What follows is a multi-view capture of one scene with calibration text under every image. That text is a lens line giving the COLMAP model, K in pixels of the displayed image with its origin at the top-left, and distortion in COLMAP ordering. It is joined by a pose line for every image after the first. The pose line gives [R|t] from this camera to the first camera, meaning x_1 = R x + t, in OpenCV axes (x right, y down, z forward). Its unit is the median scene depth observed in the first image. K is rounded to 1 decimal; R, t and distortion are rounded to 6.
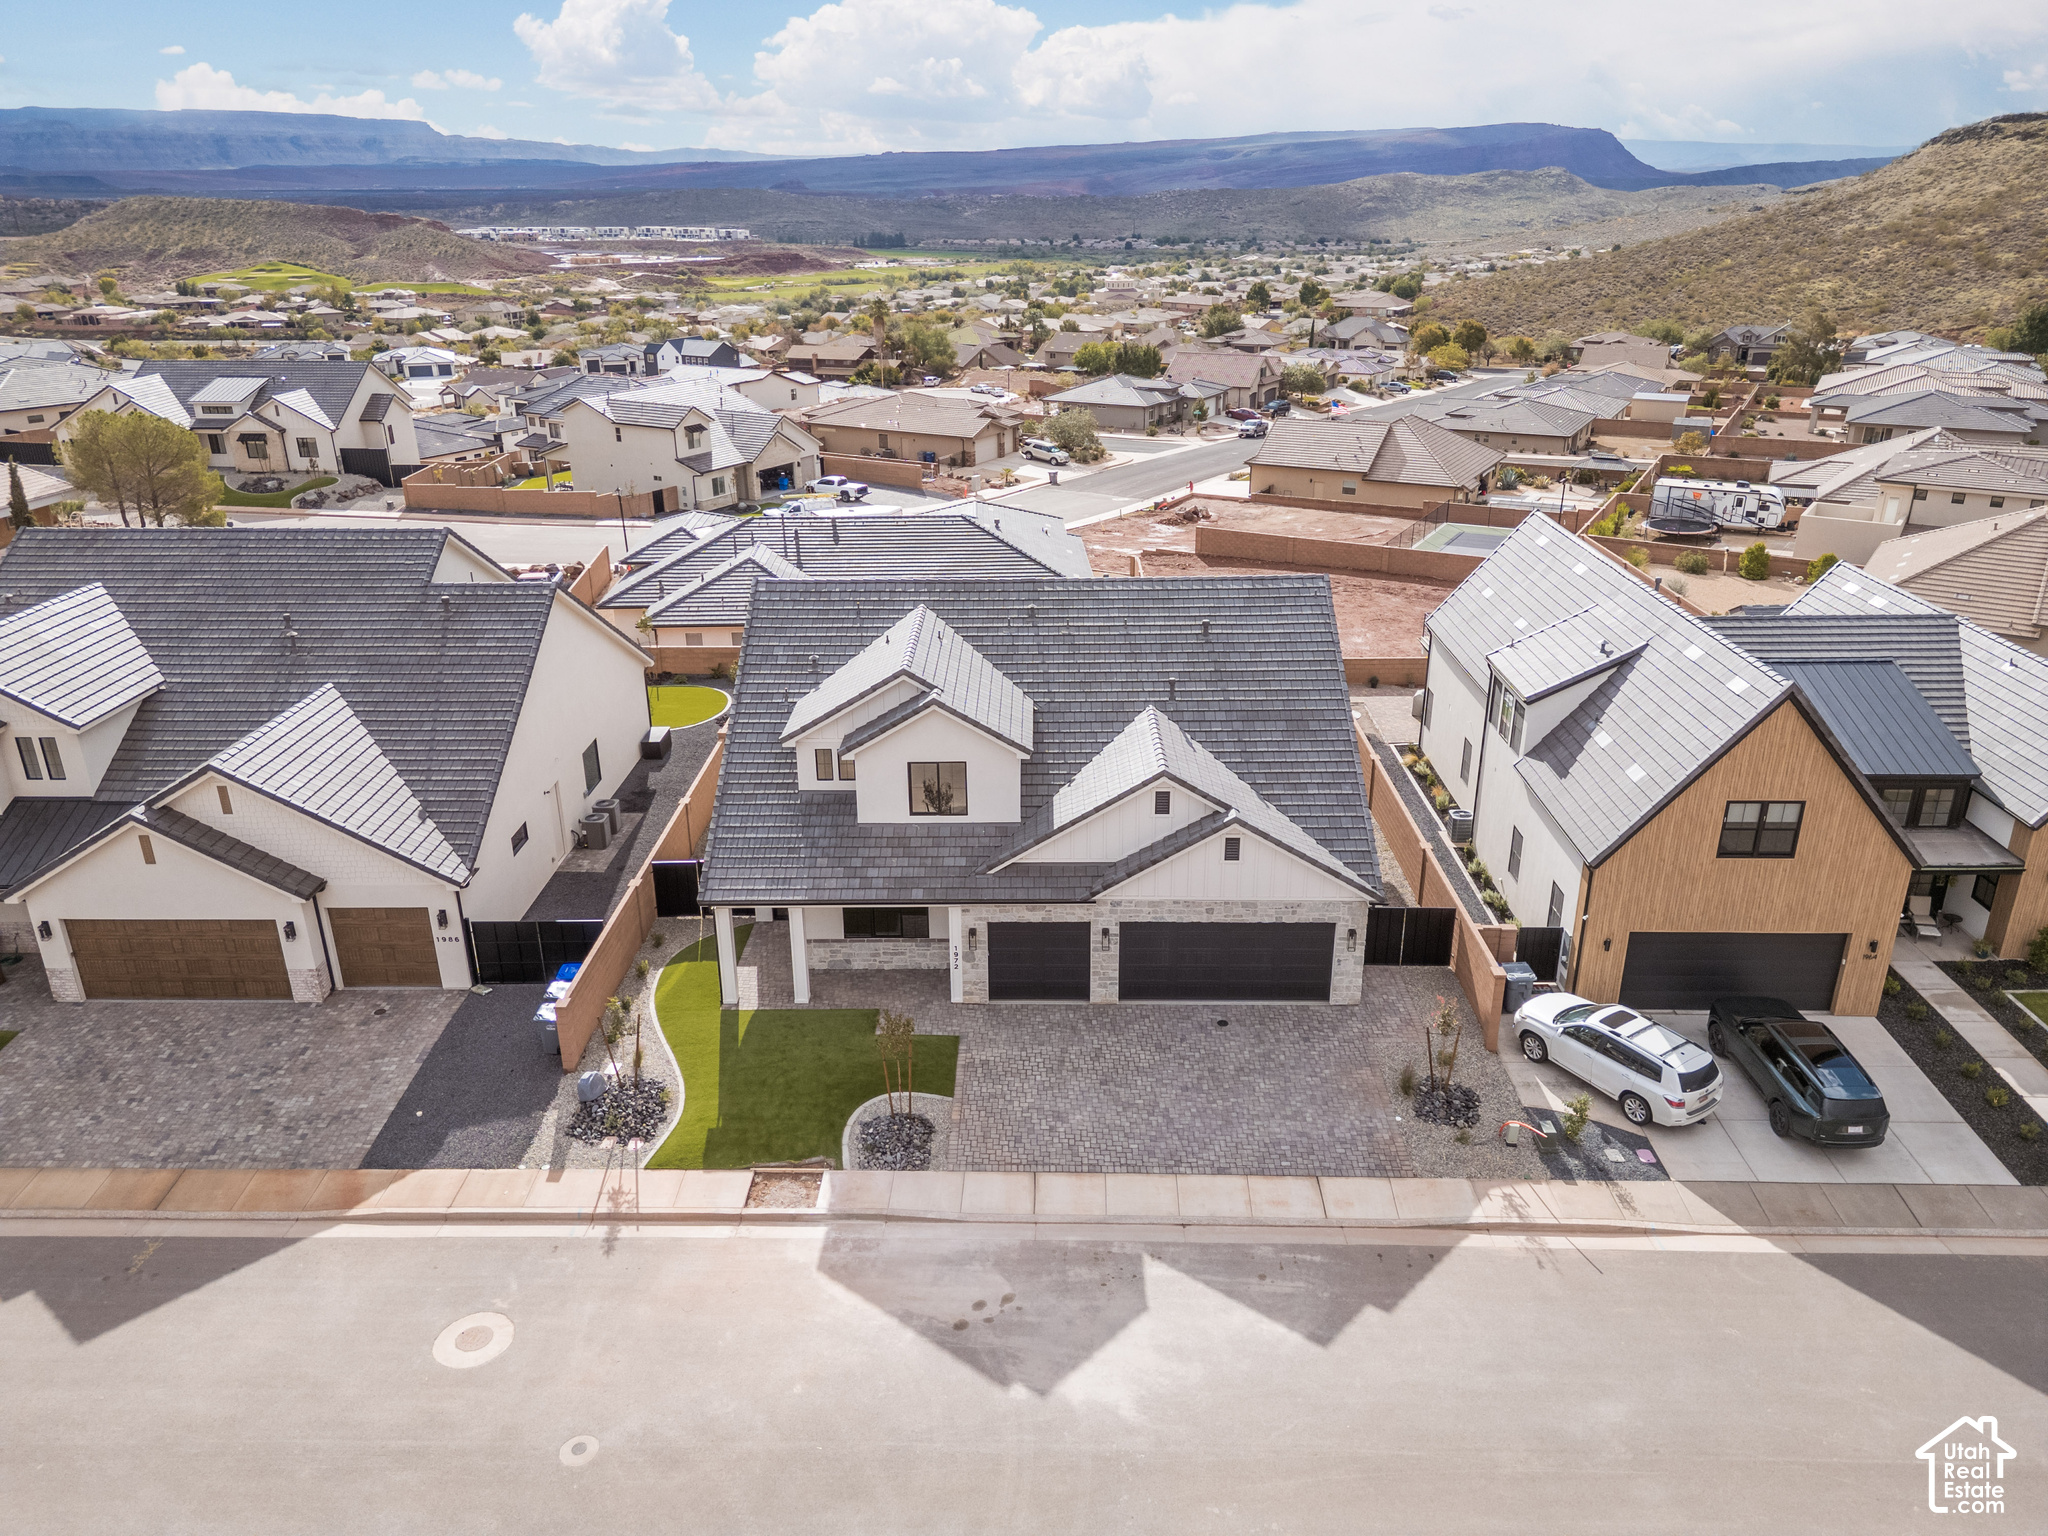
lens RADIAL K [[1440.7, 0, 1026.6], [0, 1440.7, 772.9], [0, 0, 1]] dist [0.068028, -0.058490]
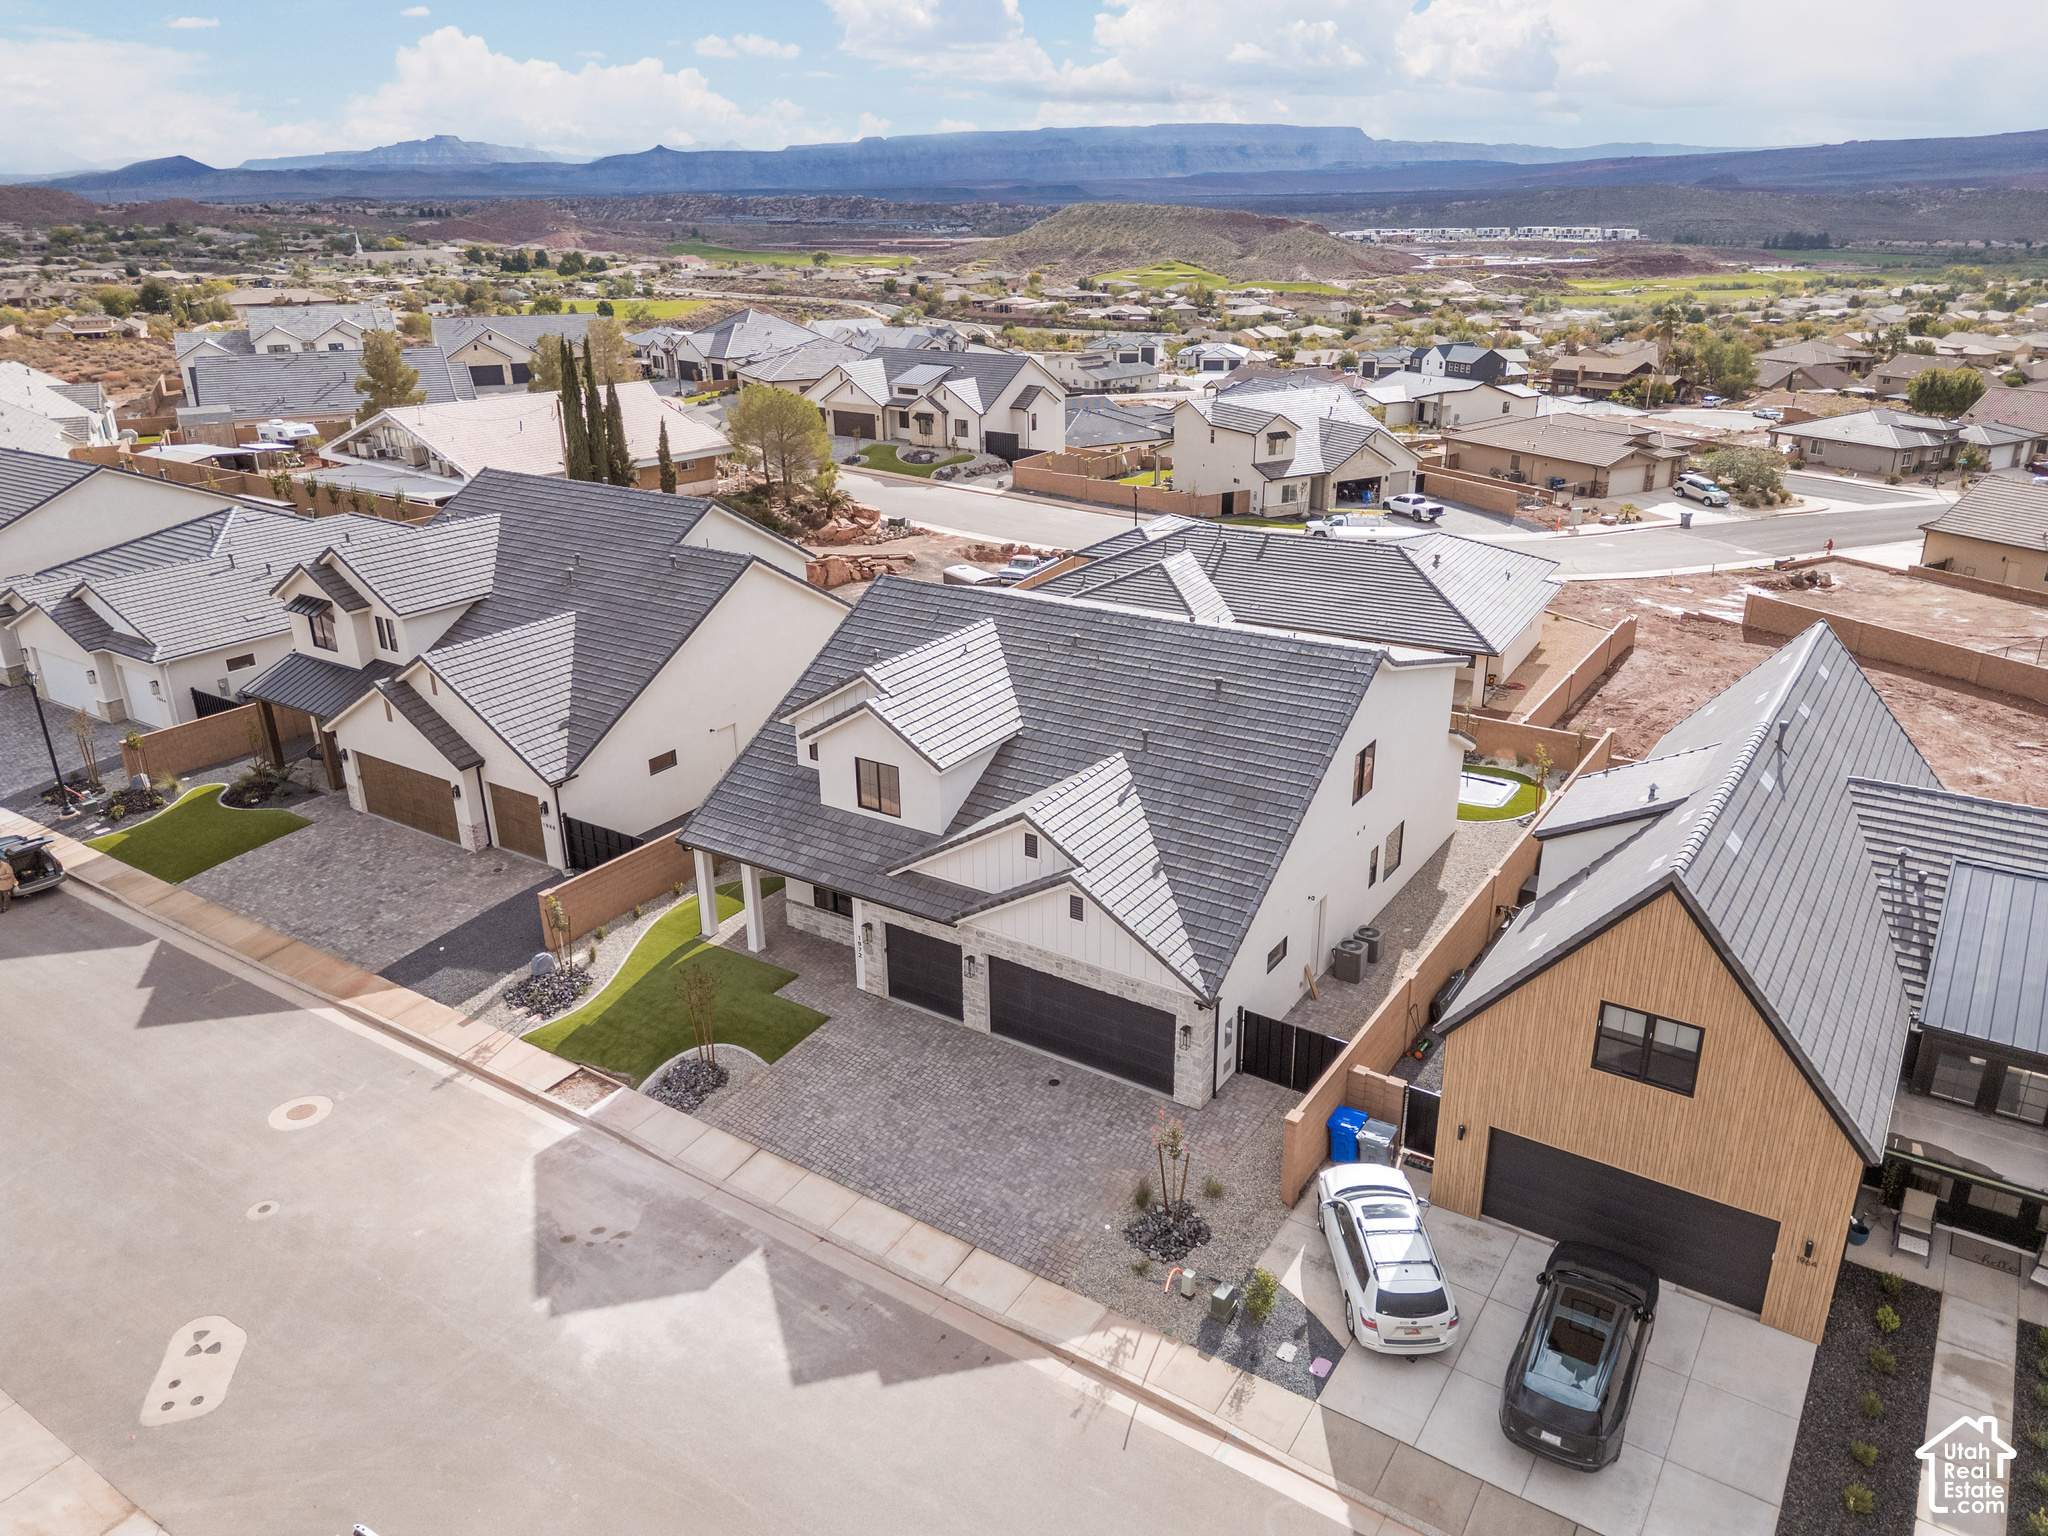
lens RADIAL K [[1440.7, 0, 1020.7], [0, 1440.7, 770.3], [0, 0, 1]] dist [0.068028, -0.058490]
pose [[0.839546, 0.198113, -0.505880, 0.545411], [-0.198811, 0.978588, 0.053293, -0.076507], [0.505606, 0.055832, 0.860956, 0.135444]]
